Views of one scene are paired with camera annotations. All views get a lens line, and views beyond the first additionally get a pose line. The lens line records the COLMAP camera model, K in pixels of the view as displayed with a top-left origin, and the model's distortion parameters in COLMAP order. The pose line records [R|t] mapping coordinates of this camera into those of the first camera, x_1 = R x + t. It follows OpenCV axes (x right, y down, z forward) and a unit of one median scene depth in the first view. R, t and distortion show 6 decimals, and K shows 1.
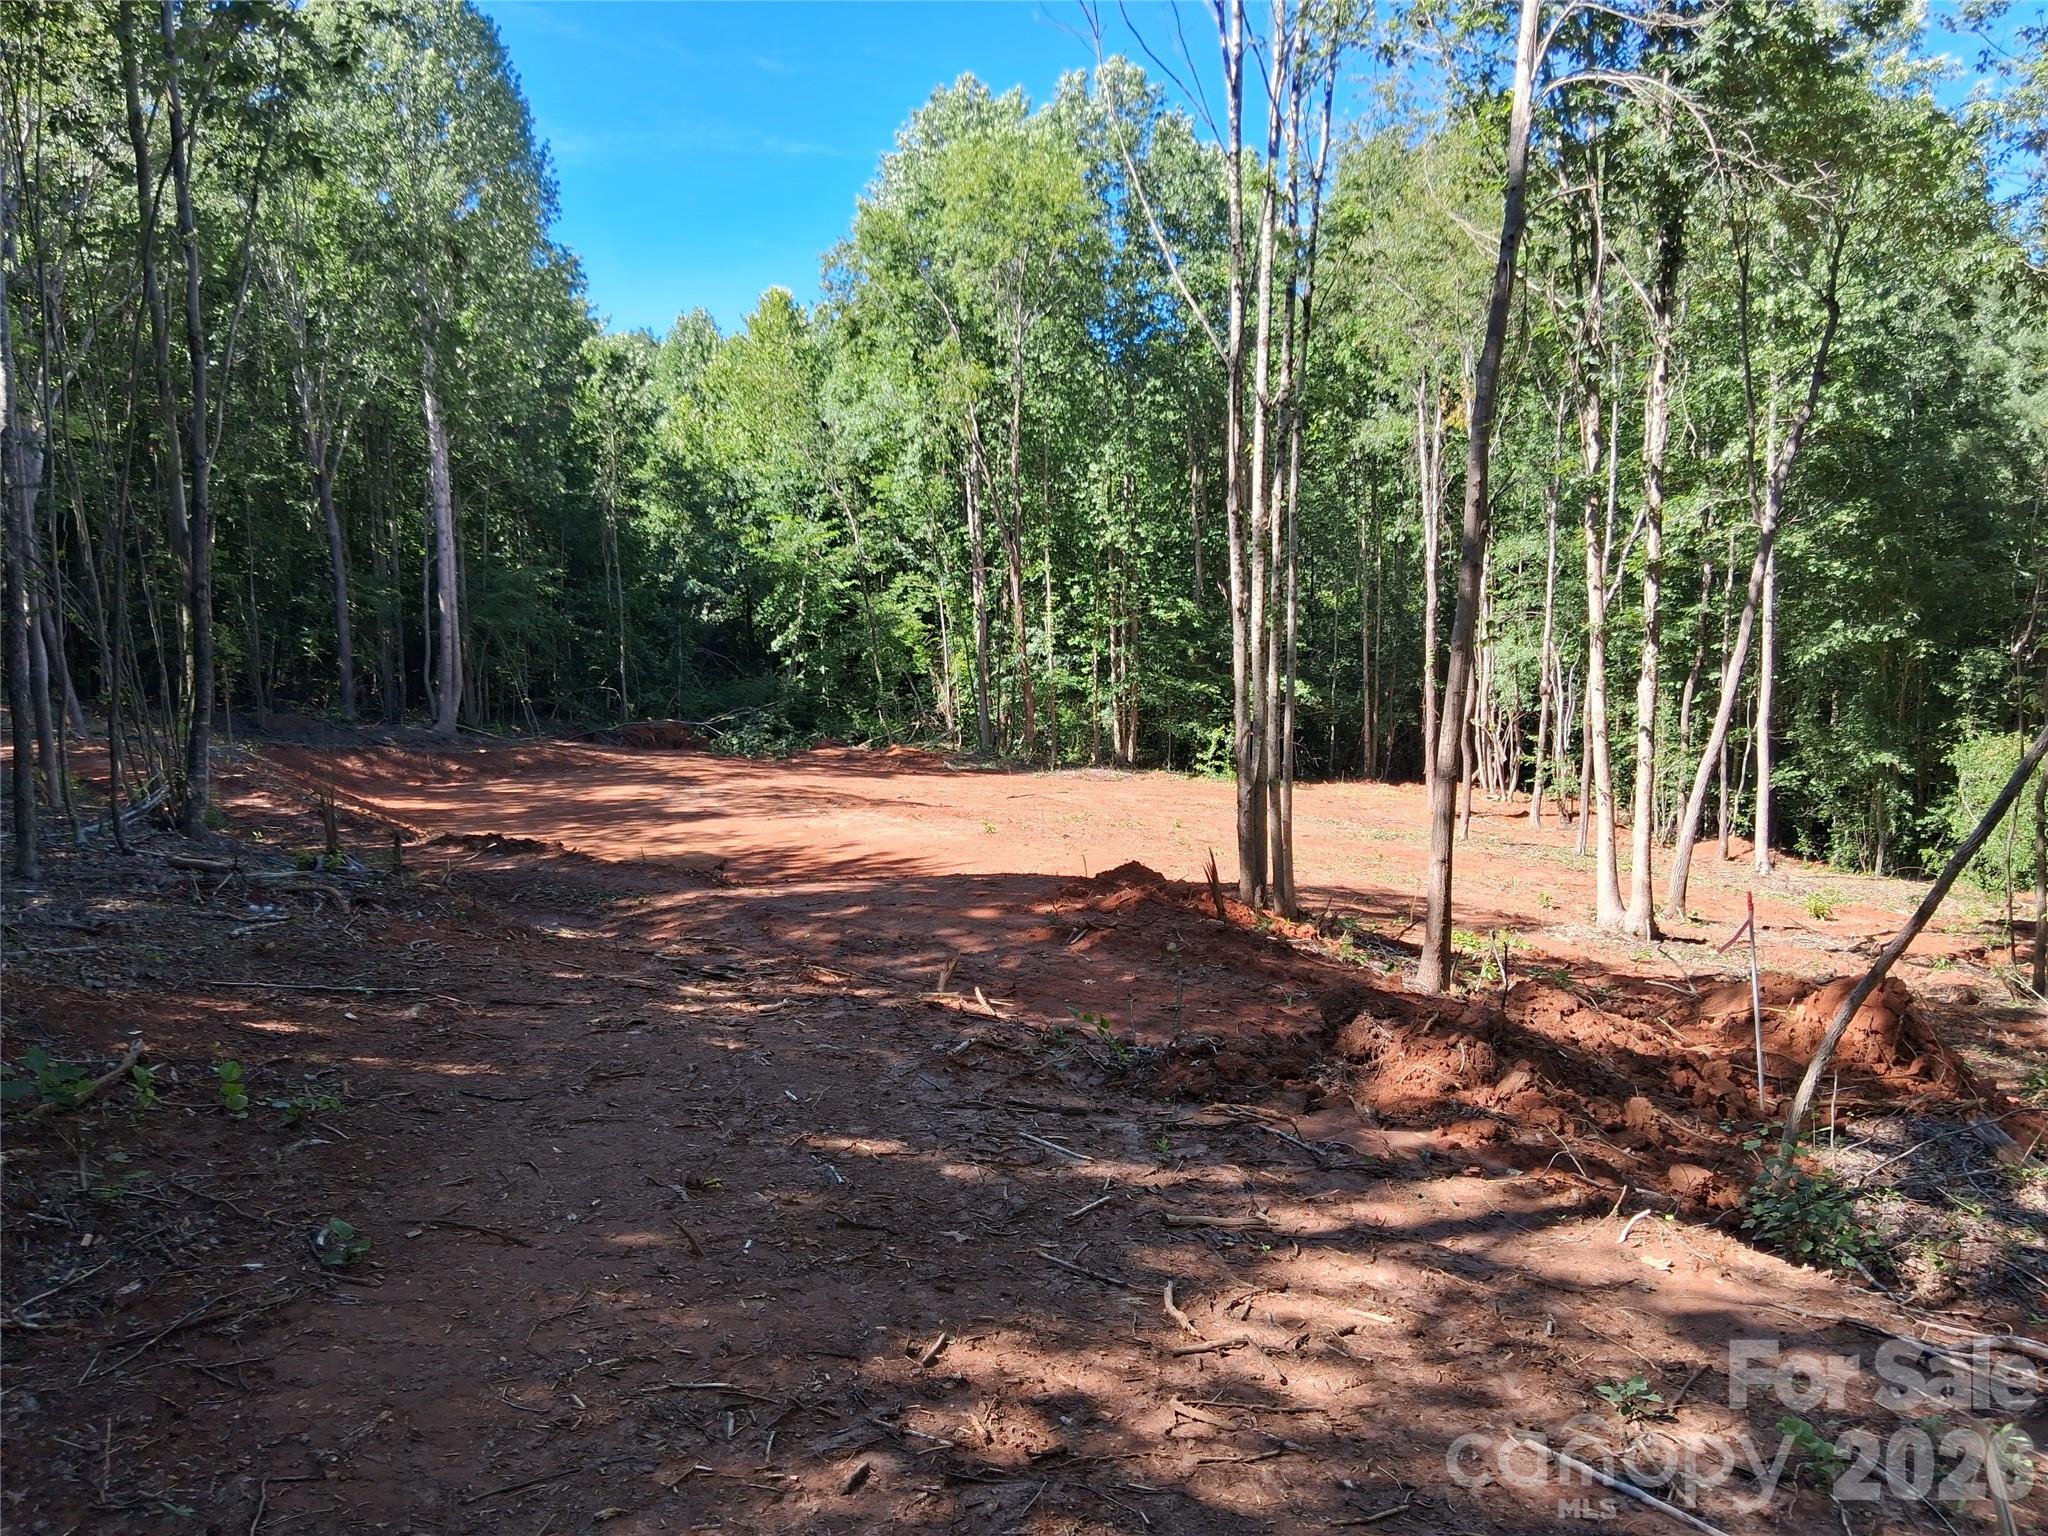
lens RADIAL K [[1521.9, 0, 1035.3], [0, 1521.9, 771.1], [0, 0, 1]] dist [0.112442, -0.200930]
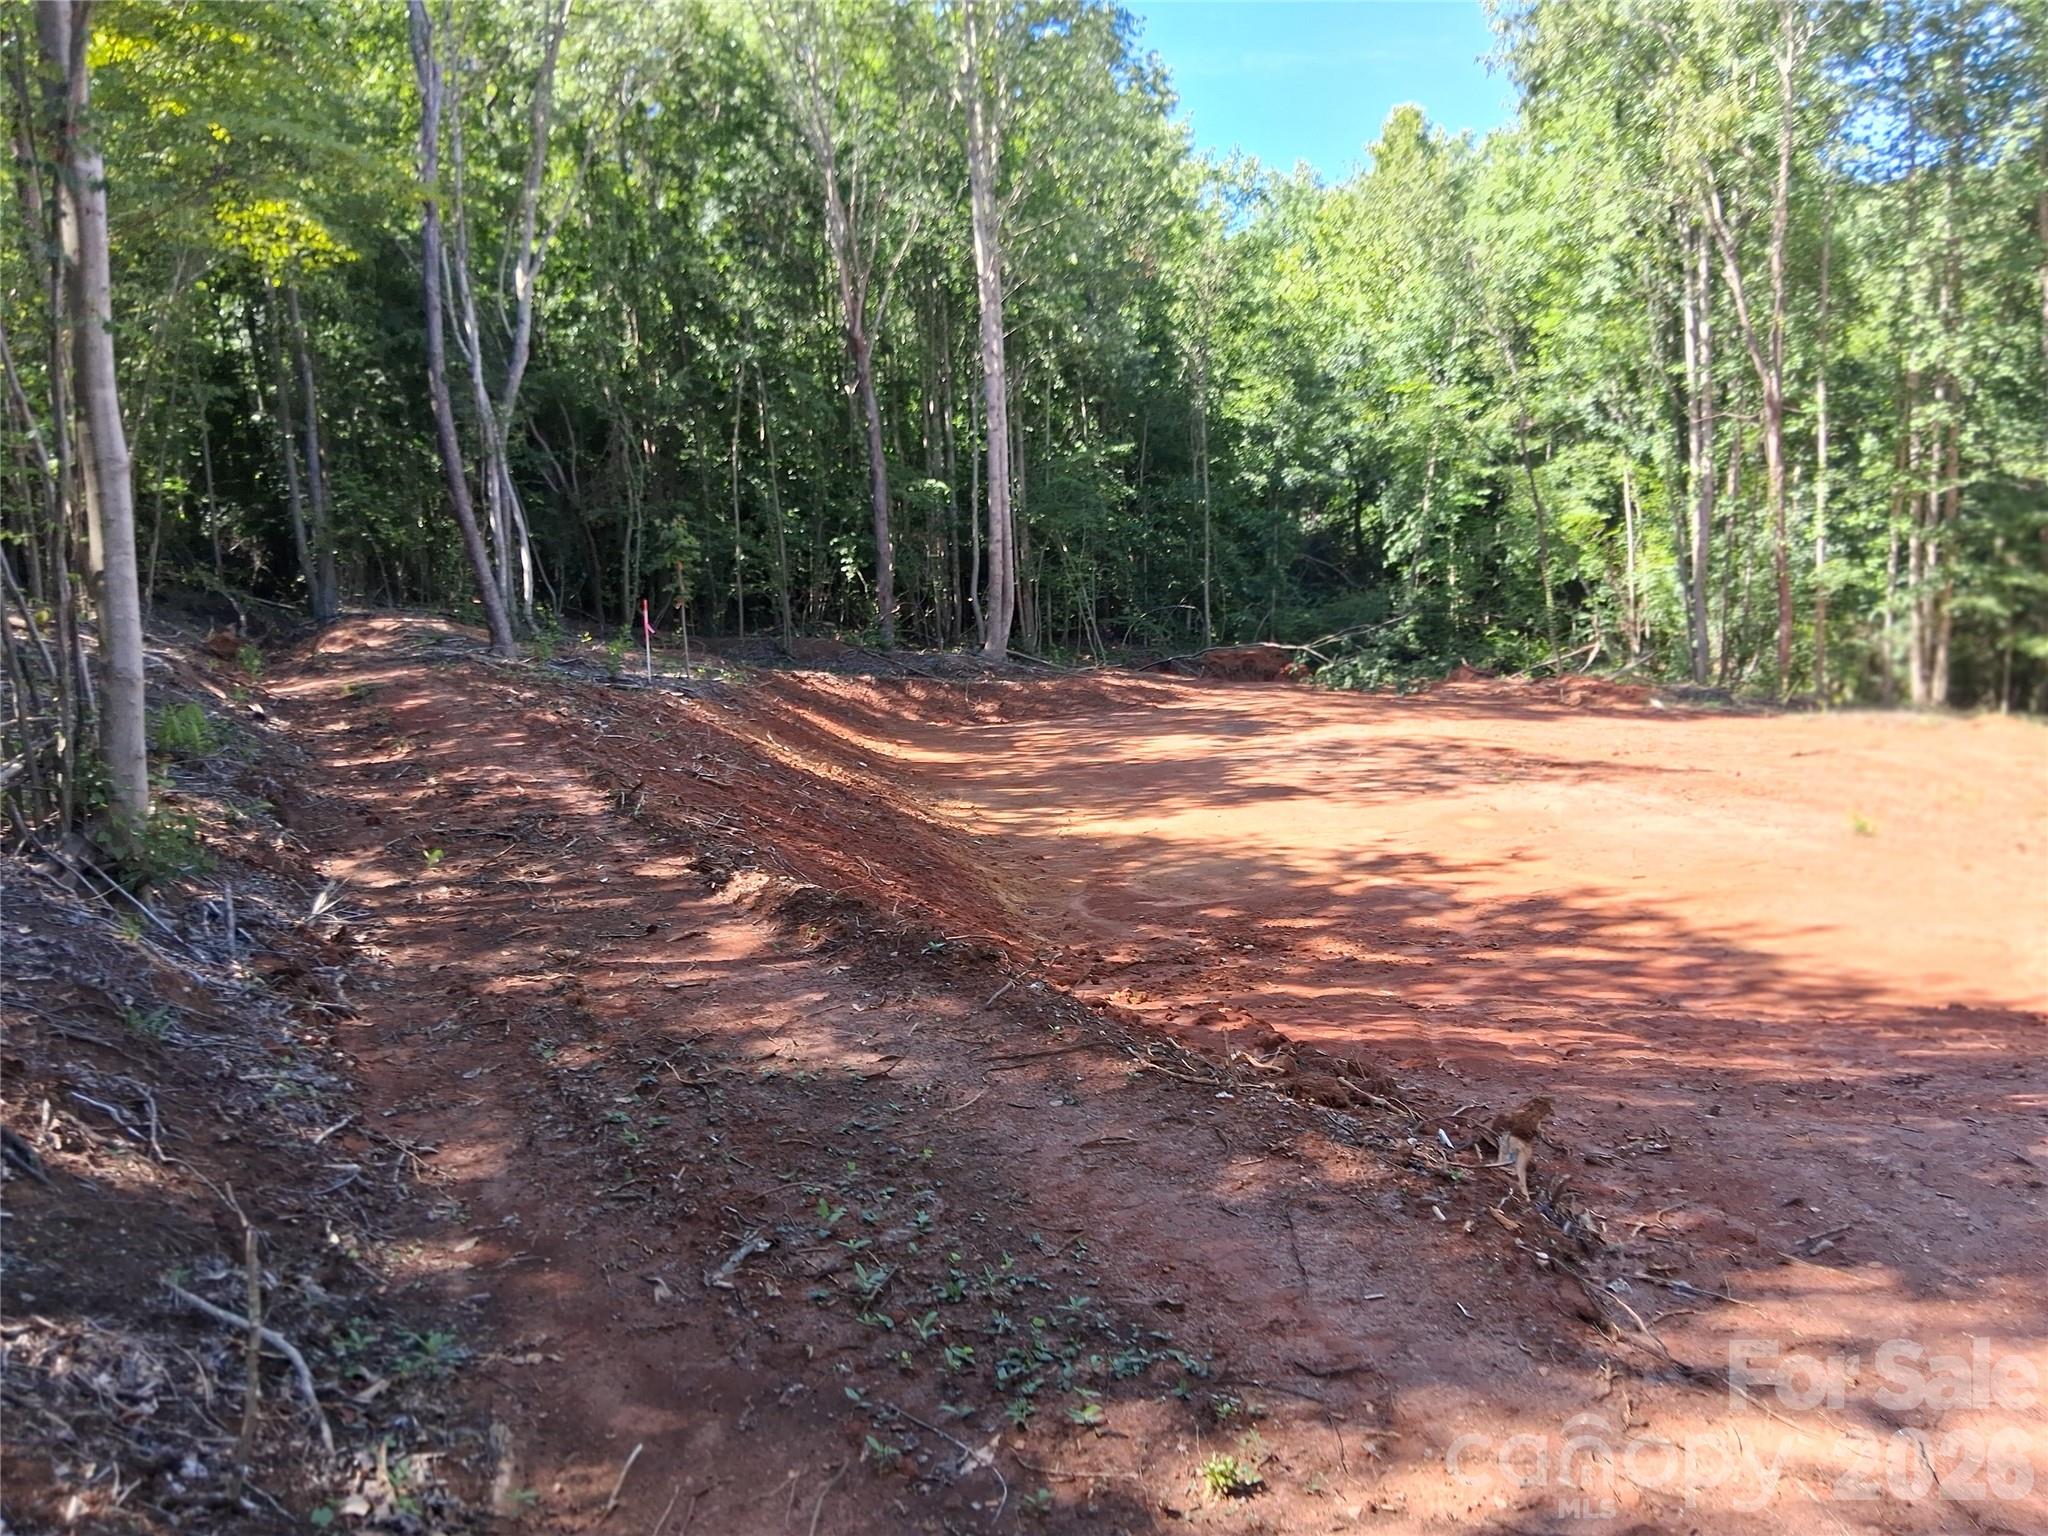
lens RADIAL K [[1540.4, 0, 1057.9], [0, 1540.4, 773.7], [0, 0, 1]] dist [0.115310, -0.207656]
pose [[0.933849, 0.023579, -0.356889, -0.053262], [-0.006549, 0.998785, 0.048849, -0.004818], [0.357608, -0.043280, 0.932869, 0.218320]]
